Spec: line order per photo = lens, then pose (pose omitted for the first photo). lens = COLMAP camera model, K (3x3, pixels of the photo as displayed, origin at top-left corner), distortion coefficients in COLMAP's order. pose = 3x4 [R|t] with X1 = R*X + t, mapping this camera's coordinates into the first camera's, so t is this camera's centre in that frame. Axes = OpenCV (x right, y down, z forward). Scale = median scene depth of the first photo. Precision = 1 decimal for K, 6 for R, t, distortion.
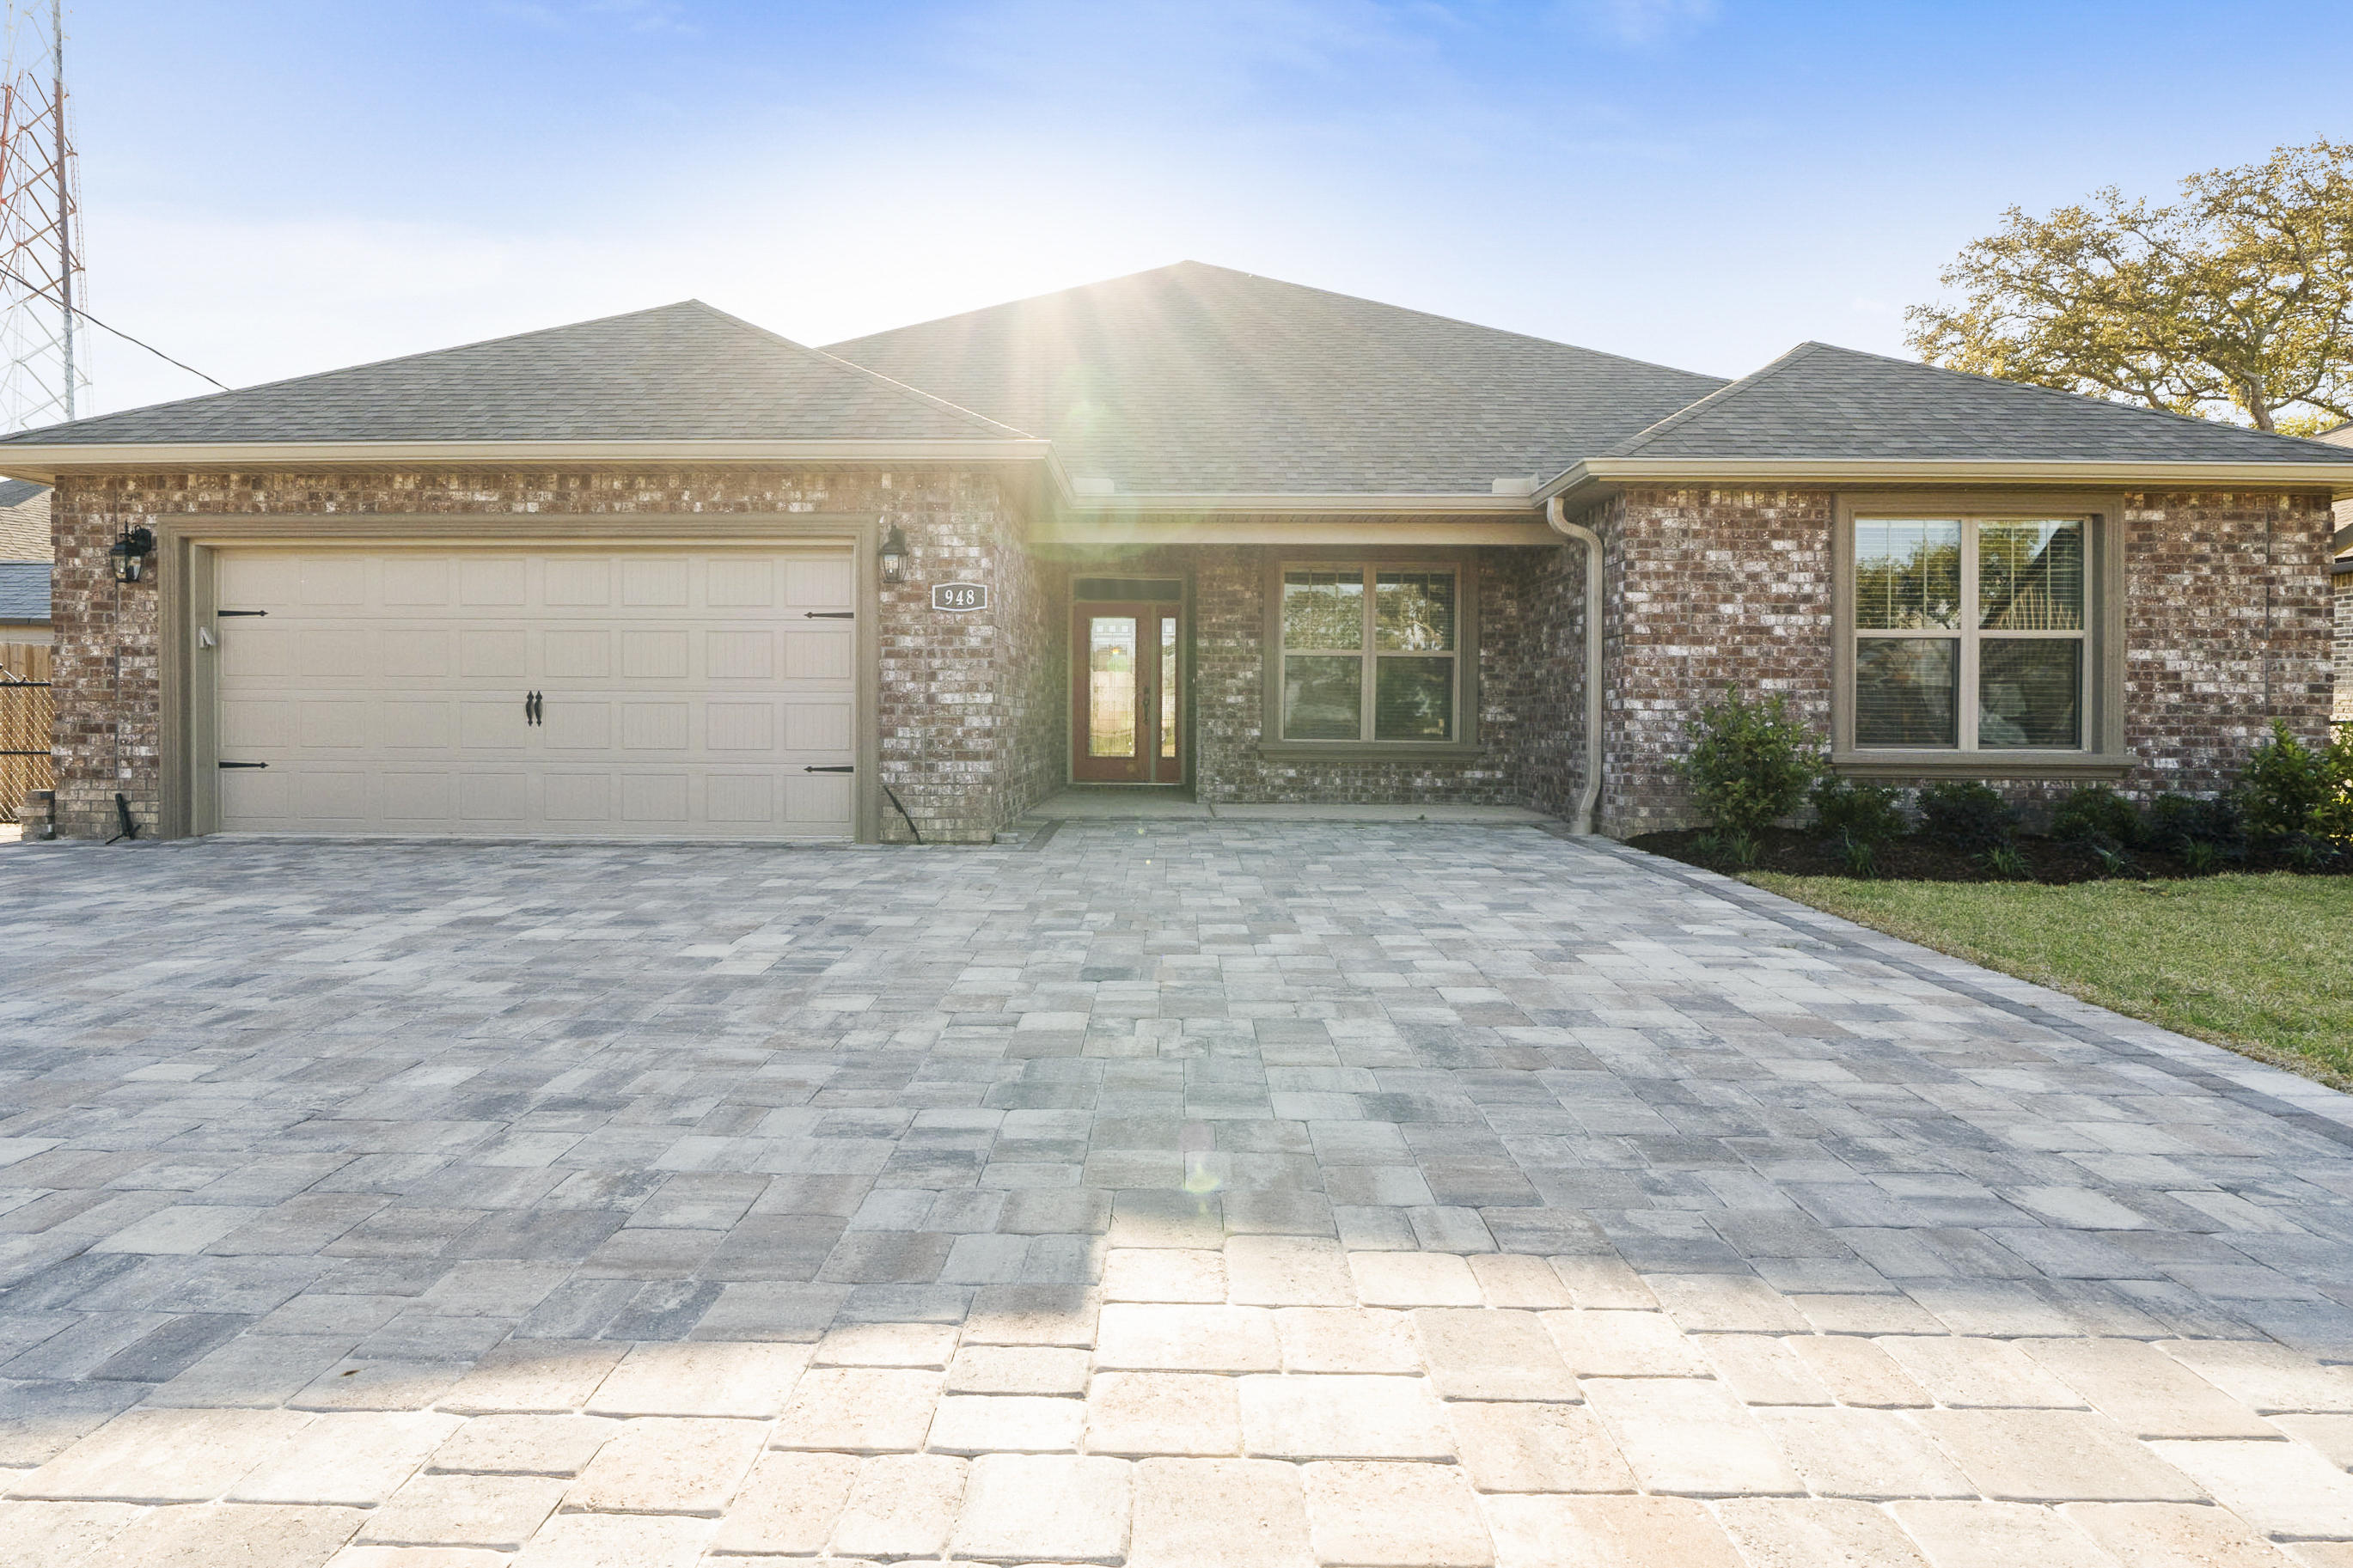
lens RADIAL K [[1332.7, 0, 1143.8], [0, 1332.7, 774.7], [0, 0, 1]] dist [-0.010952, -0.000893]
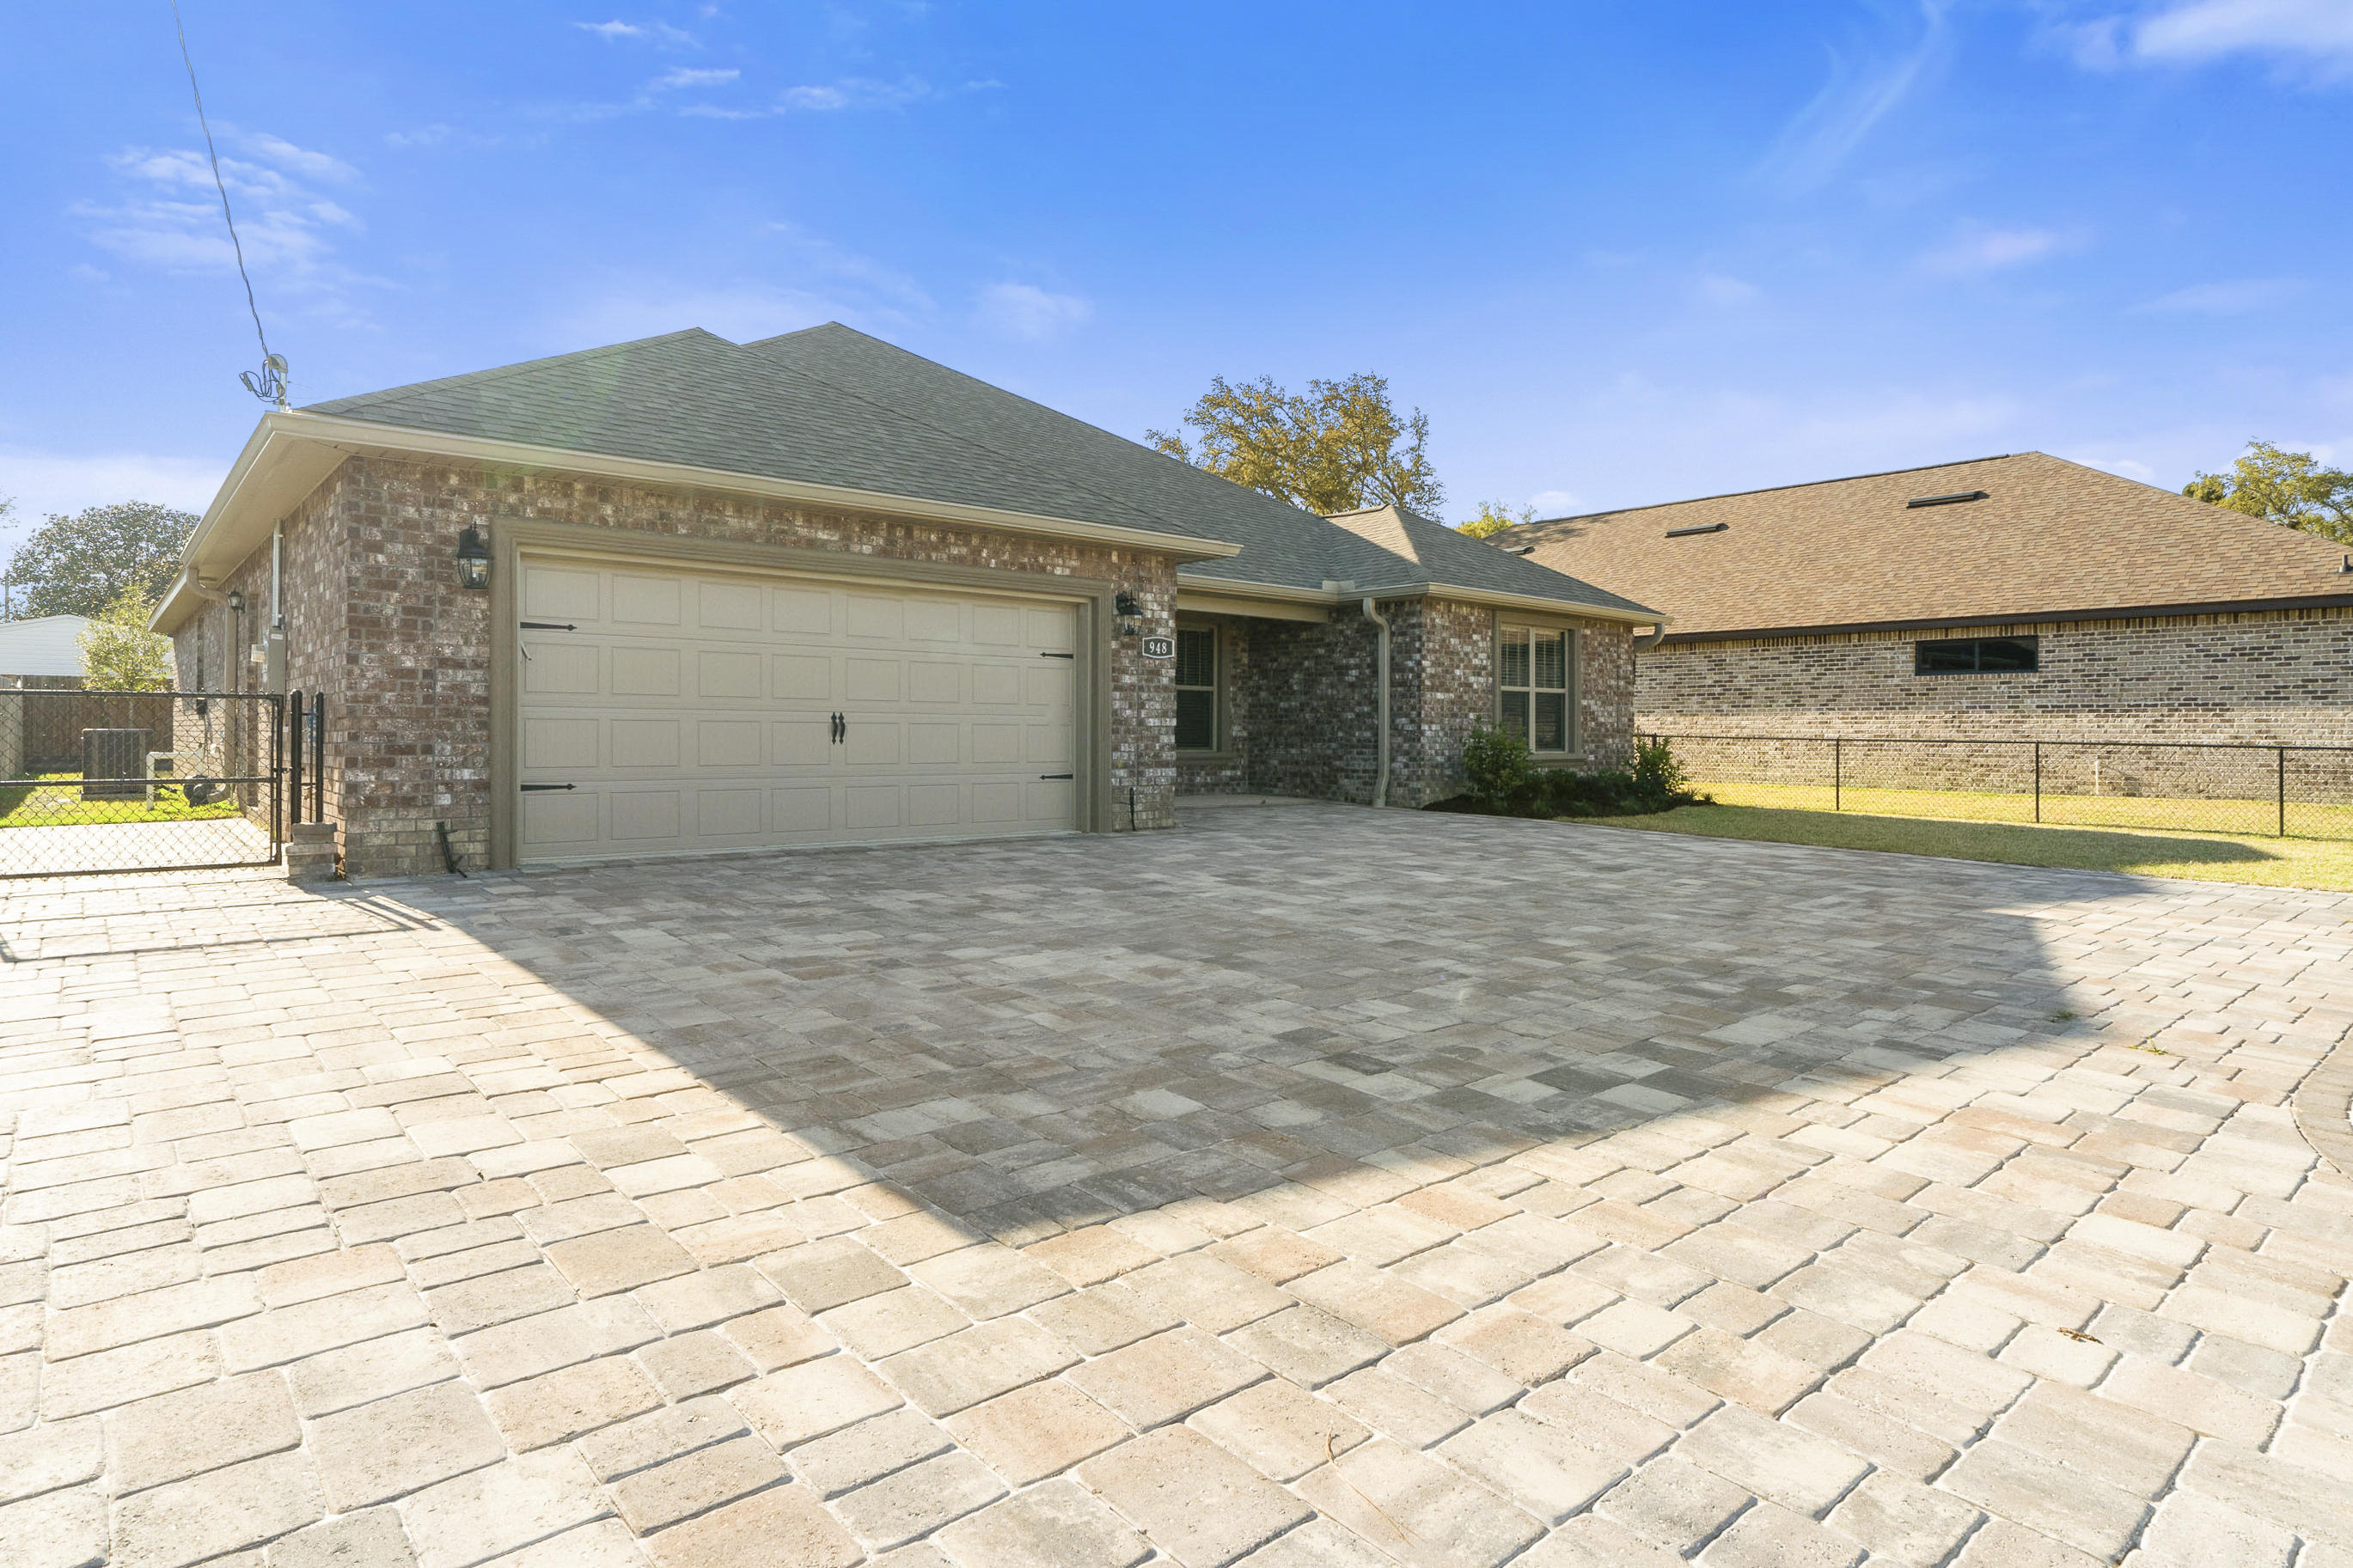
lens RADIAL K [[1332.7, 0, 1143.8], [0, 1332.7, 774.7], [0, 0, 1]] dist [-0.010952, -0.000893]
pose [[0.726073, -0.021870, 0.687269, -1.052858], [0.025535, 0.999662, 0.004835, -0.010191], [-0.687143, 0.014039, 0.726387, 0.023165]]
